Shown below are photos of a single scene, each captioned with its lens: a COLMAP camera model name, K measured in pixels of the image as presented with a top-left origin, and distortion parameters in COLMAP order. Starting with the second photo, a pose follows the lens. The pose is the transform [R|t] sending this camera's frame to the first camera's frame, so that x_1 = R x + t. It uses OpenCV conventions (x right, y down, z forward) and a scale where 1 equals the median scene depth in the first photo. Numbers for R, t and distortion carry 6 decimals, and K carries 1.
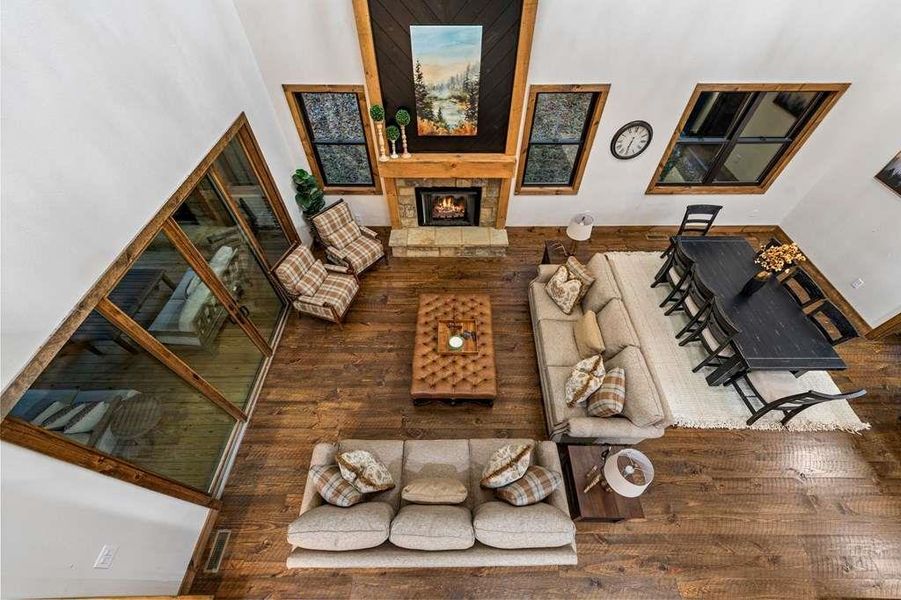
lens RADIAL K [[350.5, 0, 453.9], [0, 350.5, 302.9], [0, 0, 1]] dist [0.009883, -0.000161]
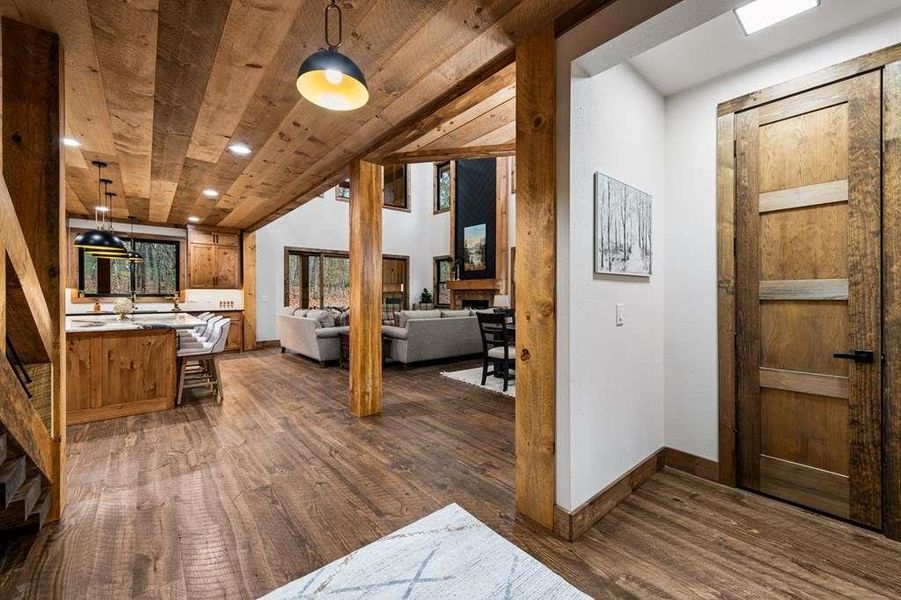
lens RADIAL K [[357.9, 0, 452.5], [0, 357.9, 298.3], [0, 0, 1]] dist [0.005174, -0.001194]
pose [[0.646769, 0.010713, -0.762611, 1.498979], [-0.595520, 0.631789, -0.496185, 0.724501], [0.476493, 0.775067, 0.415001, 0.237118]]
